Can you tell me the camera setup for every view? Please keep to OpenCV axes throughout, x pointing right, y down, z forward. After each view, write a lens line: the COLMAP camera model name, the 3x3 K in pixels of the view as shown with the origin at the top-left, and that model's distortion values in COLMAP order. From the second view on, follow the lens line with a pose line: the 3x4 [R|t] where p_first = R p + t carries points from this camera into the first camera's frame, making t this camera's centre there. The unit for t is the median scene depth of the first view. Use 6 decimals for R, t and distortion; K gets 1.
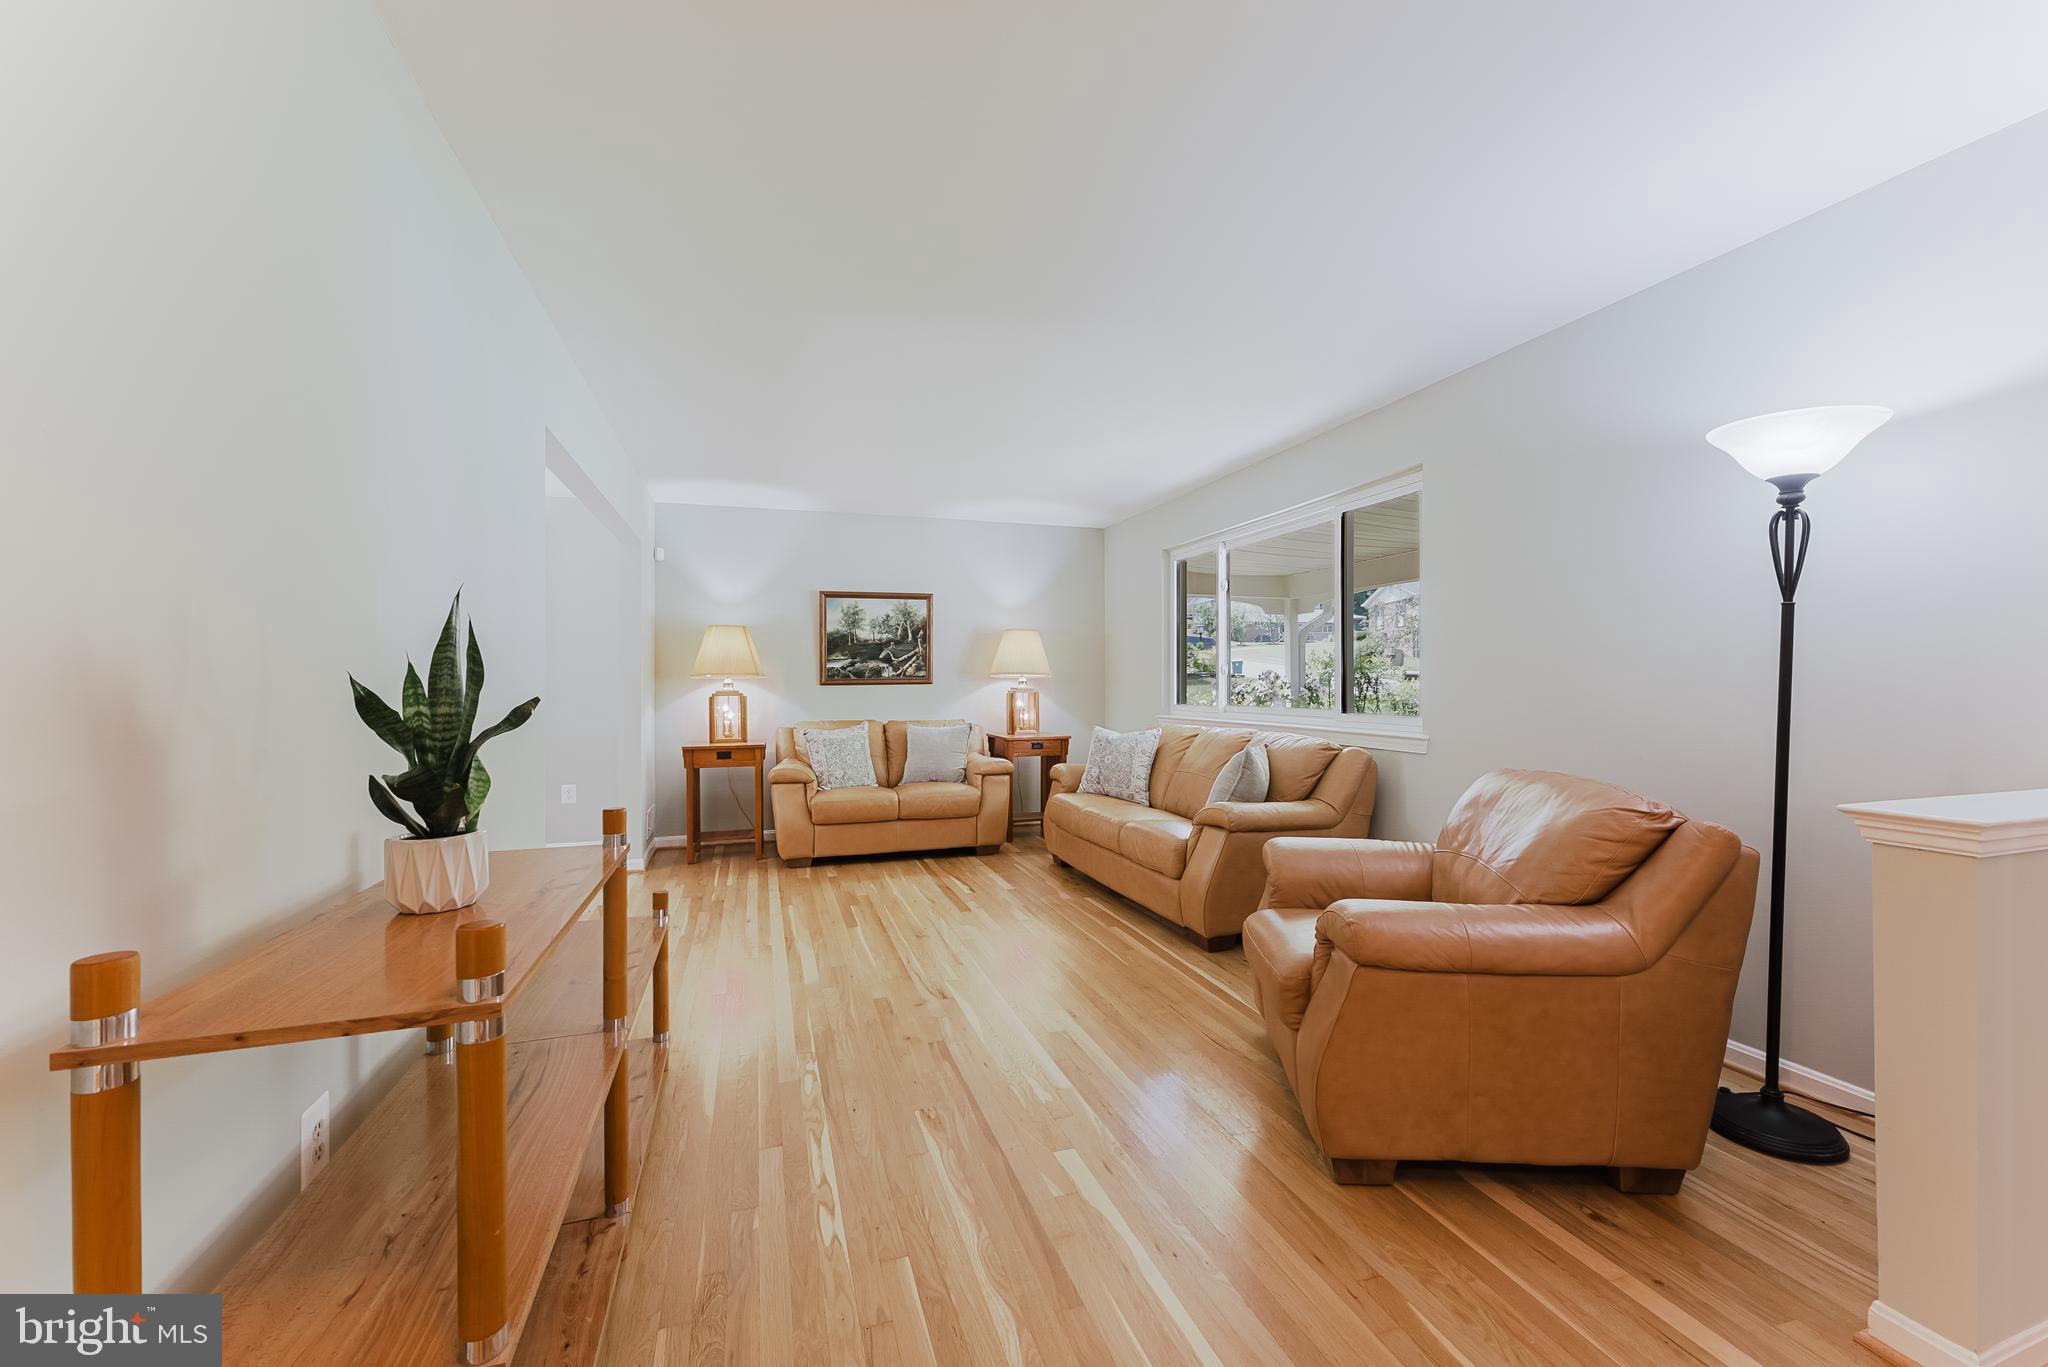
lens RADIAL K [[831.2, 0, 1025.3], [0, 831.2, 675.4], [0, 0, 1]] dist [0.001978, 0.000301]
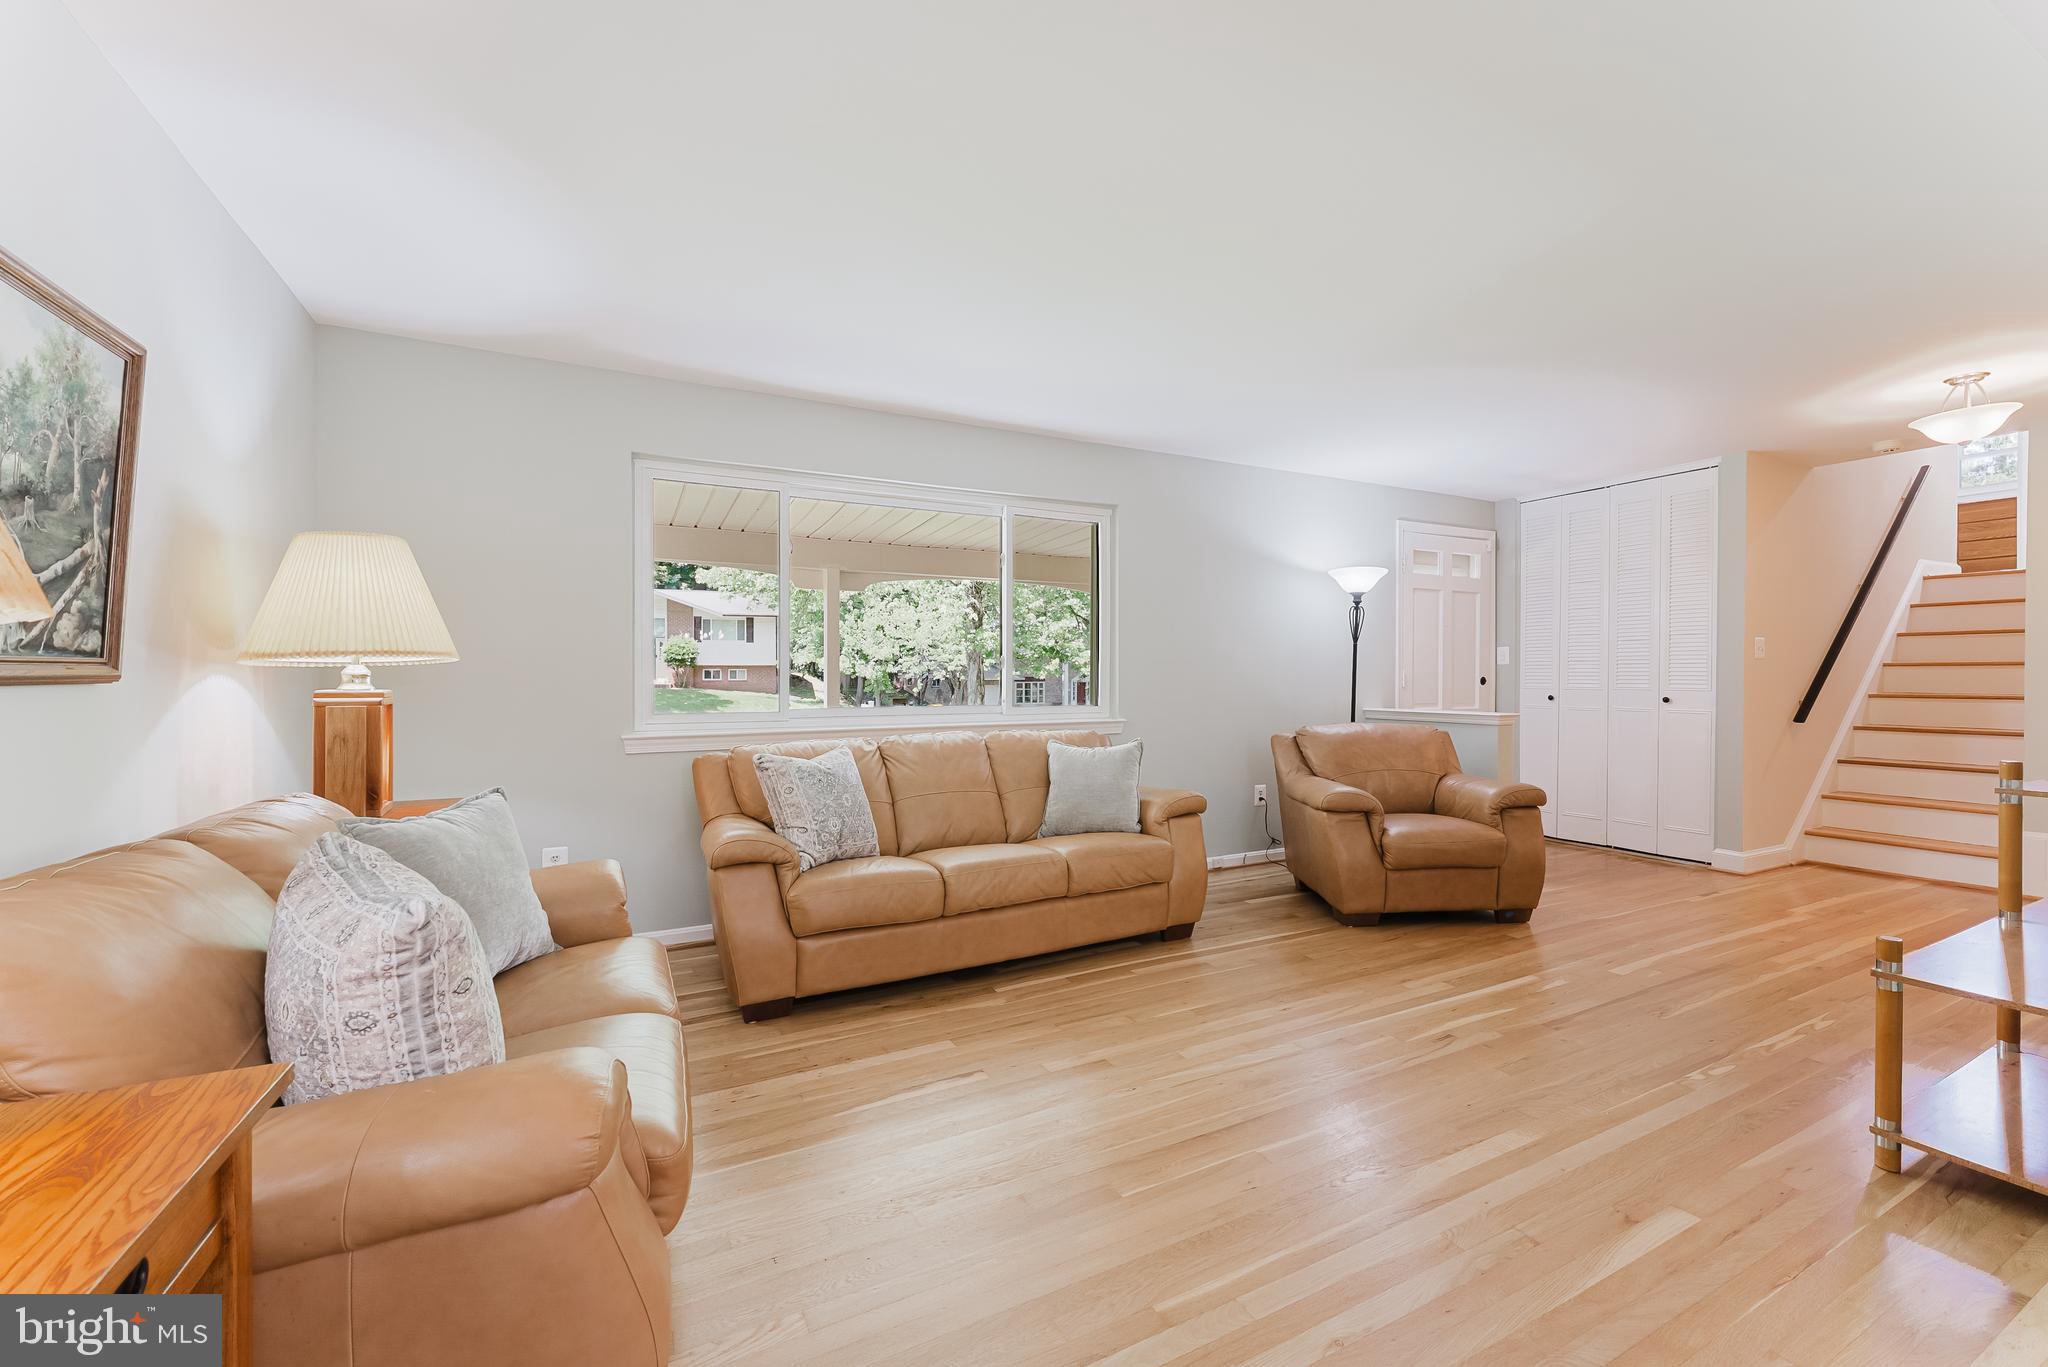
lens RADIAL K [[831.2, 0, 1023.0], [0, 831.2, 677.9], [0, 0, 1]] dist [0.001978, 0.000301]
pose [[-0.169837, 0.004043, 0.985464, -0.432040], [-0.004932, 0.999976, -0.004953, 0.008914], [-0.985460, -0.005701, -0.169813, 0.778738]]
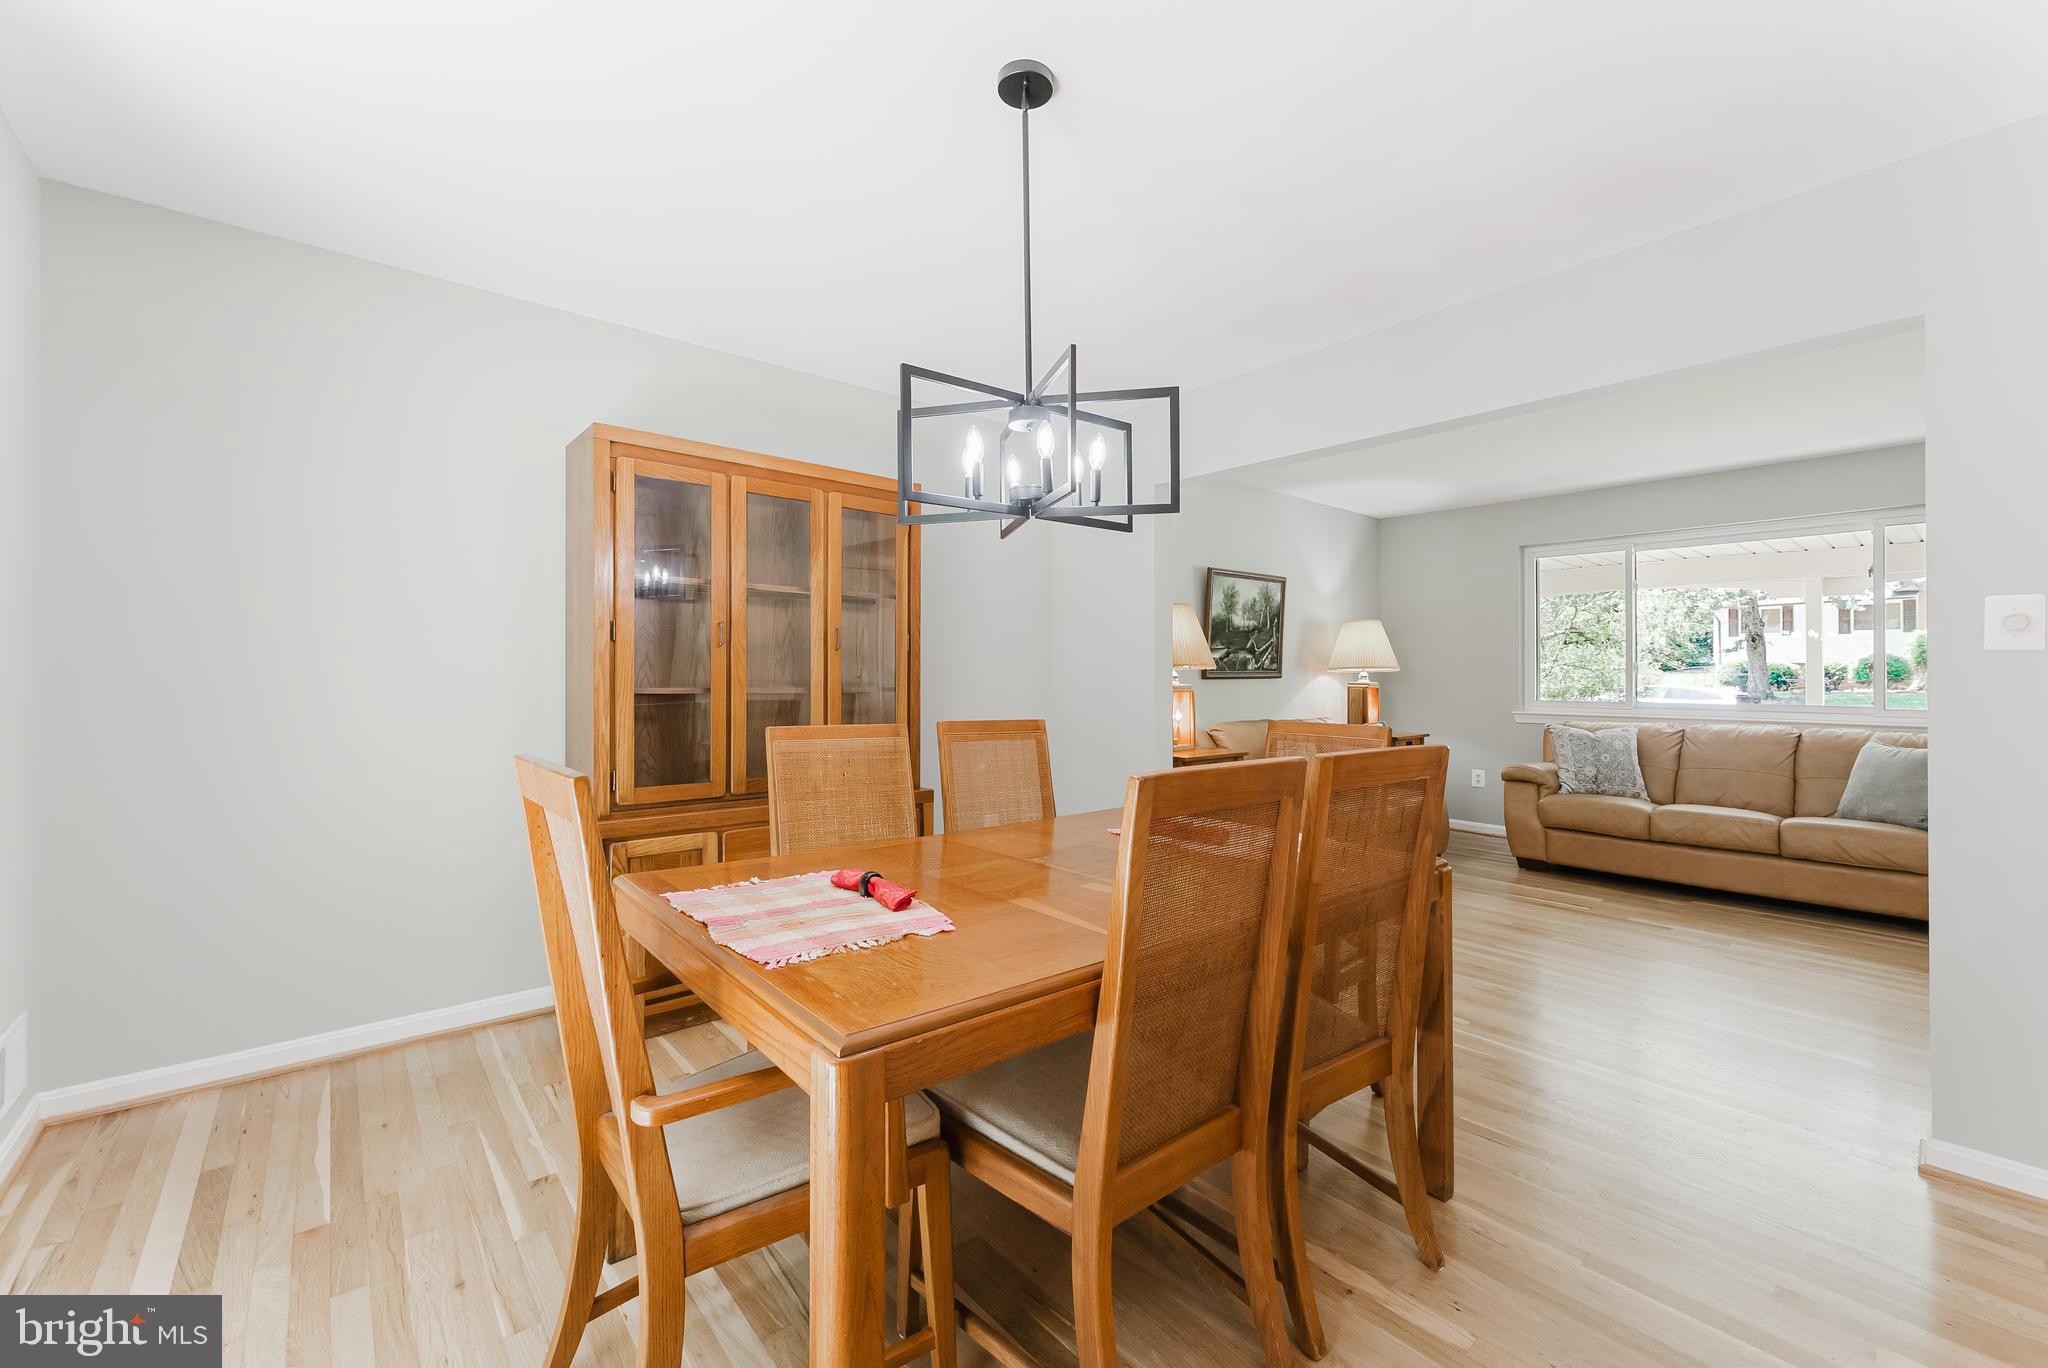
lens RADIAL K [[831.2, 0, 1031.0], [0, 831.2, 676.6], [0, 0, 1]] dist [0.001978, 0.000301]
pose [[0.921955, 0.006273, 0.387246, -0.722385], [-0.012051, 0.999849, 0.012496, 0.000825], [-0.387109, -0.016187, 0.921892, 0.287275]]
